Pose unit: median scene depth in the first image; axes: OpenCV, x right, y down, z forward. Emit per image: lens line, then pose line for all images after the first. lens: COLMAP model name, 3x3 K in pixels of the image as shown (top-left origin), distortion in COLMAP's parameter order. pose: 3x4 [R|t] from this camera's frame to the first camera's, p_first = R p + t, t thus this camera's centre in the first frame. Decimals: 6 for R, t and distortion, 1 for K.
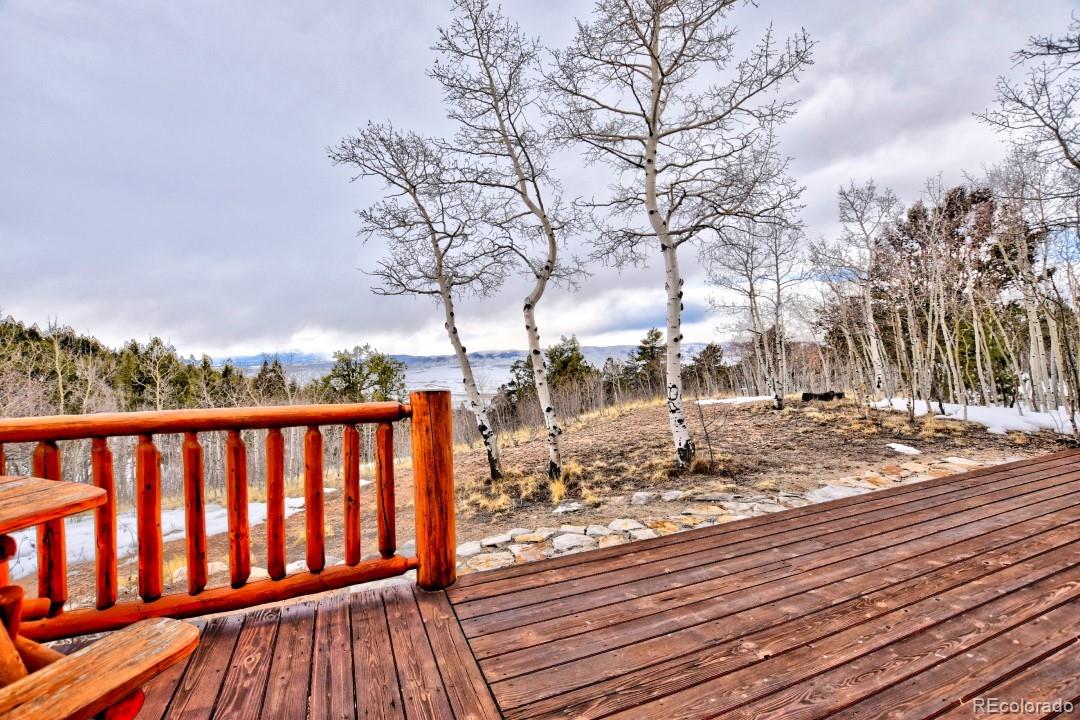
lens RADIAL K [[476.6, 0, 538.0], [0, 476.6, 361.8], [0, 0, 1]] dist [-0.031760, 0.005356]
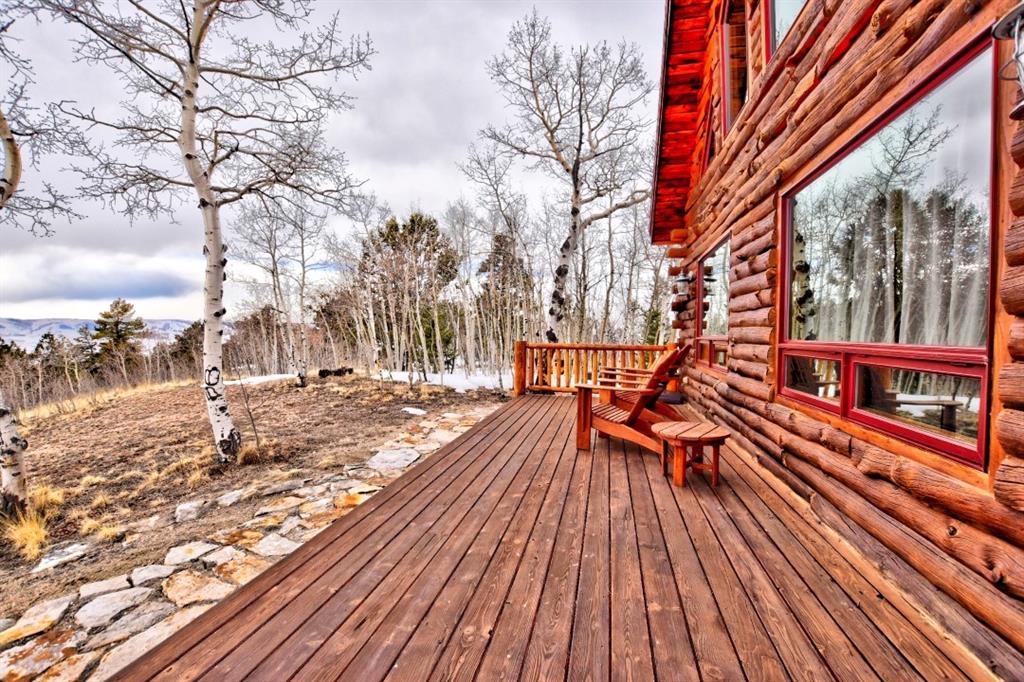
lens RADIAL K [[451.9, 0, 510.1], [0, 451.9, 342.7], [0, 0, 1]] dist [-0.031760, 0.005356]
pose [[0.566515, 0.004113, 0.824041, -0.074193], [-0.006934, 0.999976, -0.000223, 0.001292], [-0.824022, -0.005588, 0.566530, 0.111414]]
